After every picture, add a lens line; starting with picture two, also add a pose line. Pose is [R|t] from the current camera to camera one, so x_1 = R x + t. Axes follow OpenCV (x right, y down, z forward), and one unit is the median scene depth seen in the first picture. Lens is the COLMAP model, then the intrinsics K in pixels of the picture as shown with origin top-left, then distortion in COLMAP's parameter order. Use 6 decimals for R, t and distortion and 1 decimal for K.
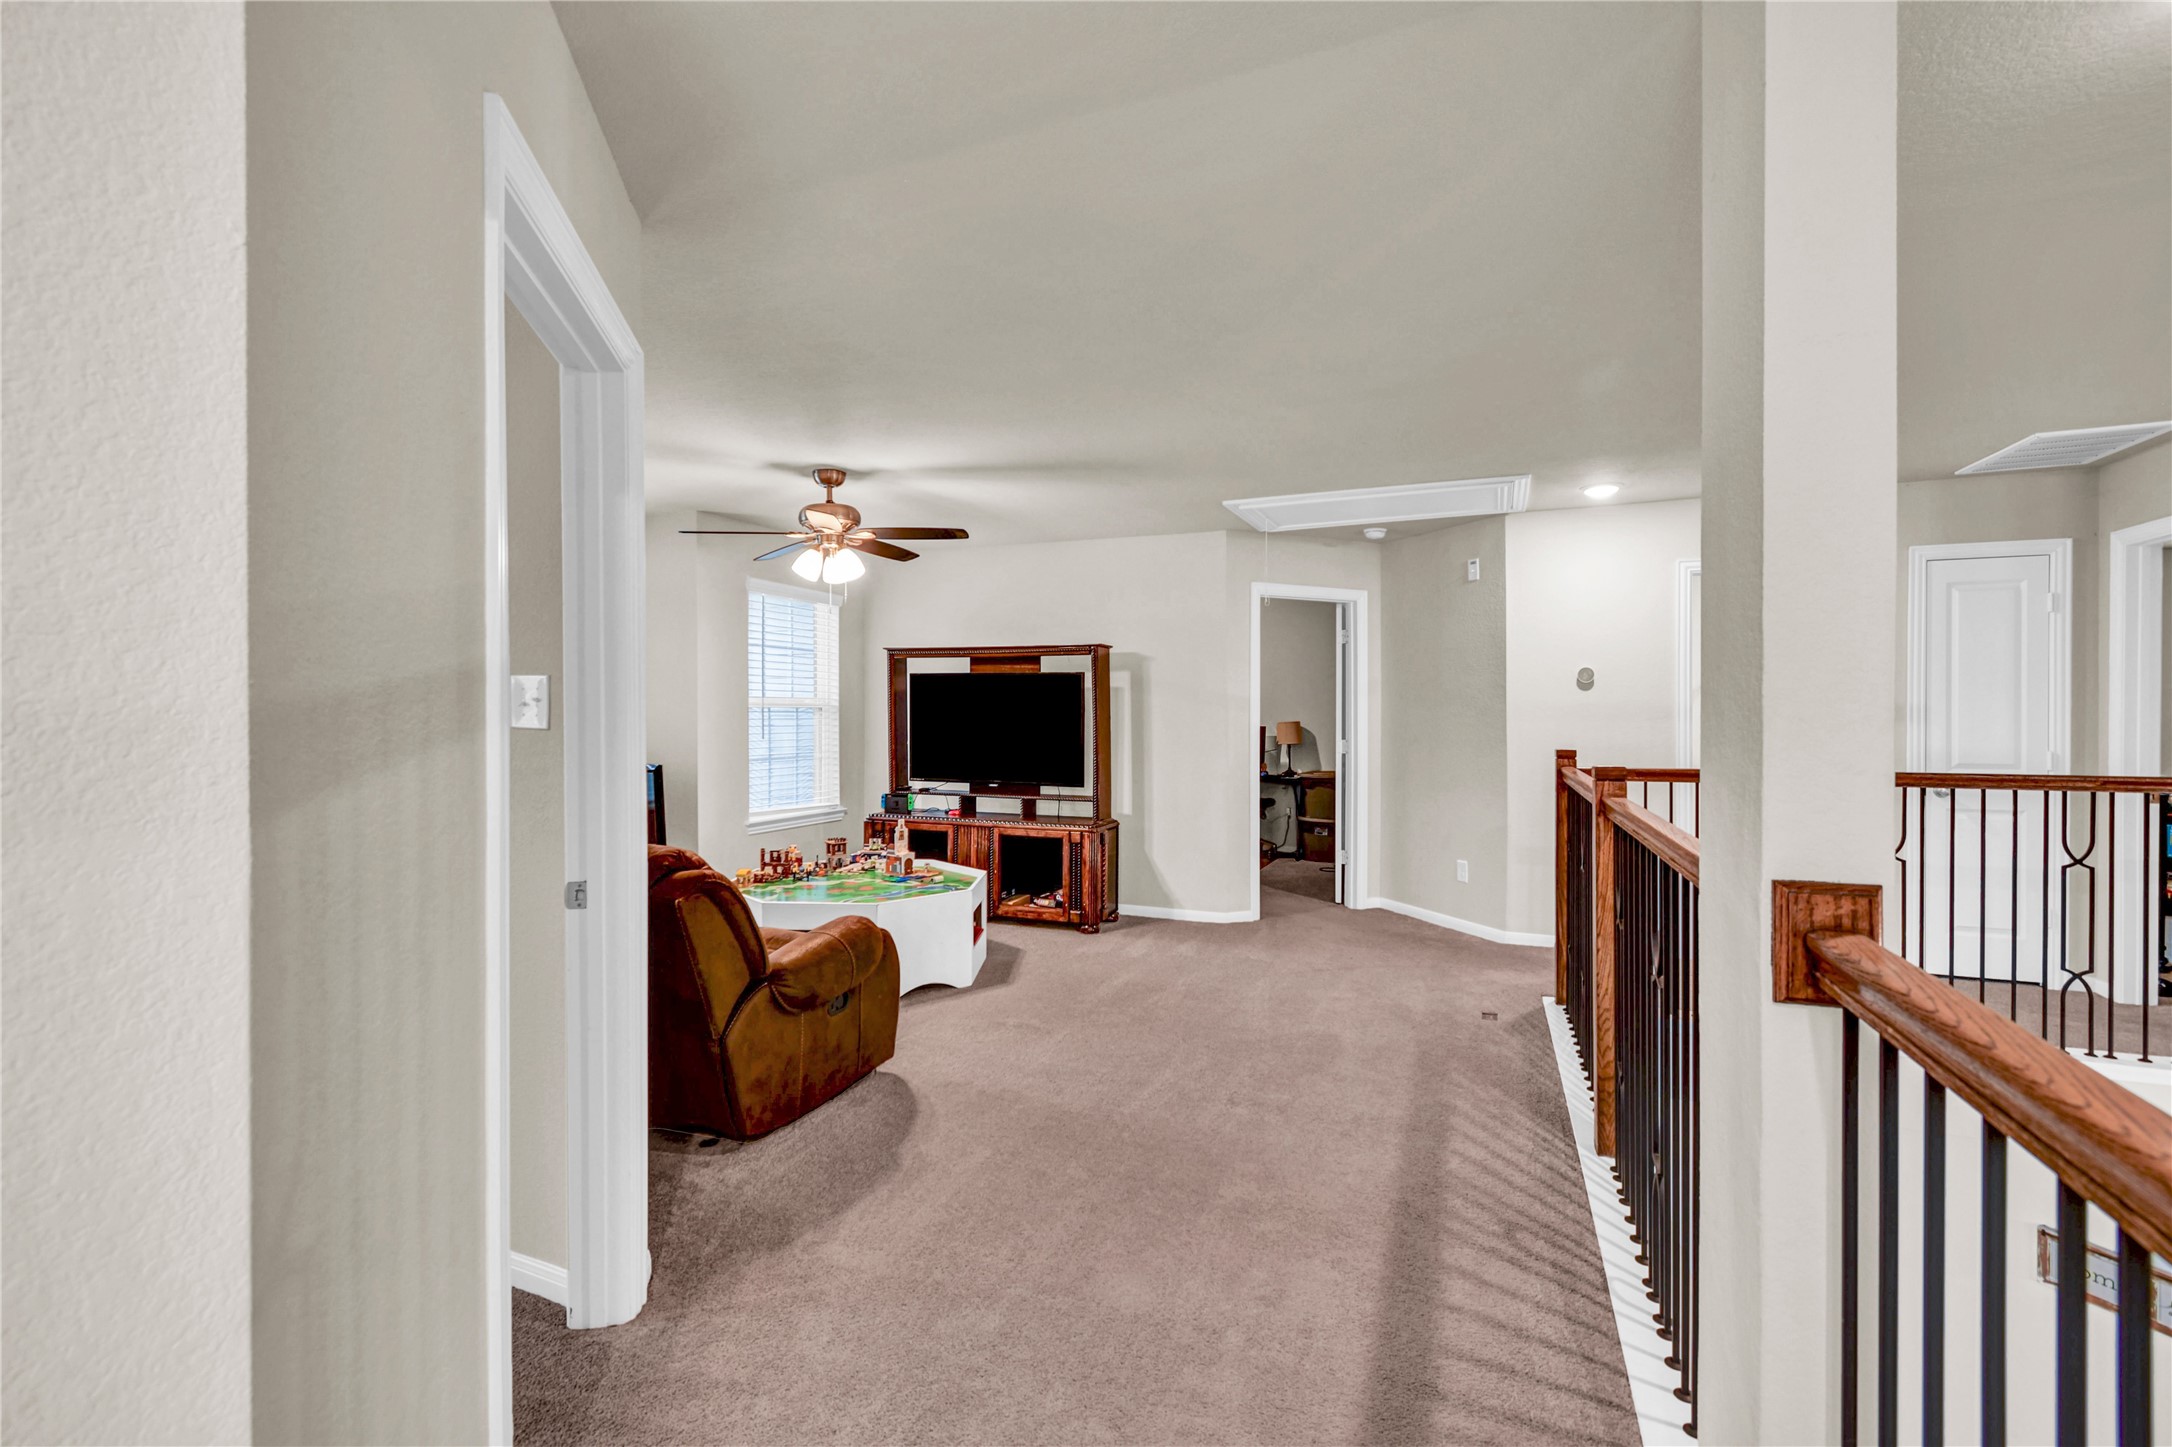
lens RADIAL K [[958.8, 0, 1075.7], [0, 958.8, 719.6], [0, 0, 1]] dist [0.008845, -0.003968]
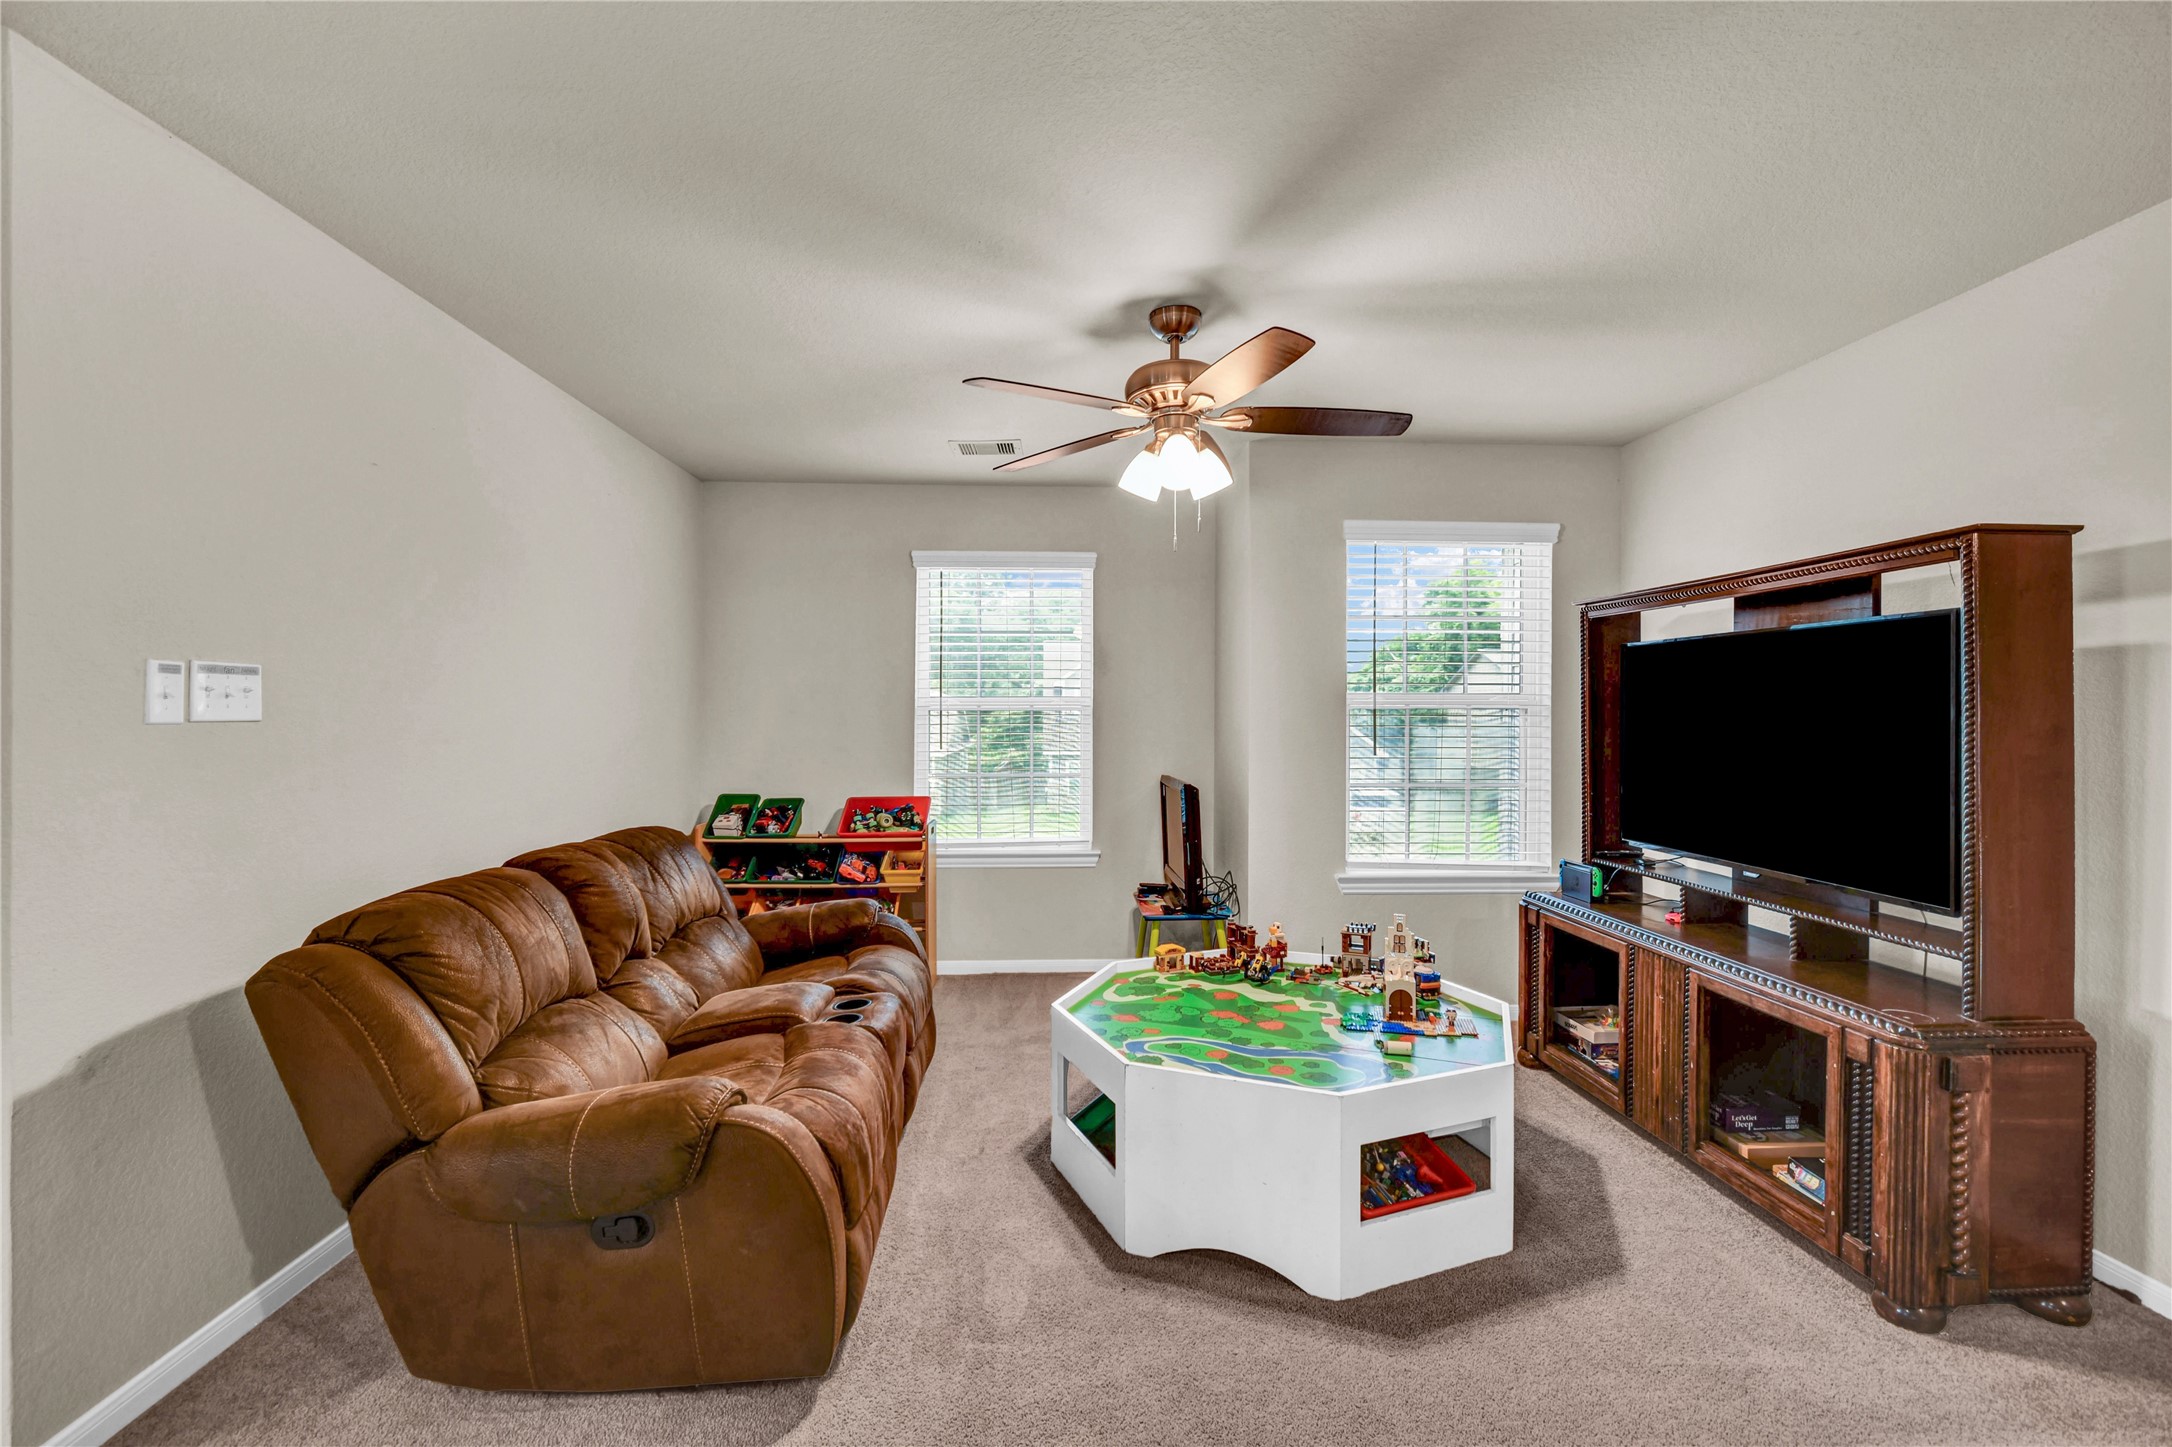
lens RADIAL K [[958.8, 0, 1085.0], [0, 958.8, 739.6], [0, 0, 1]] dist [0.008845, -0.003968]
pose [[0.422332, 0.016861, -0.906284, 0.201833], [-0.001618, 0.999839, 0.017847, -0.002775], [0.906440, -0.006071, 0.422291, 0.544145]]
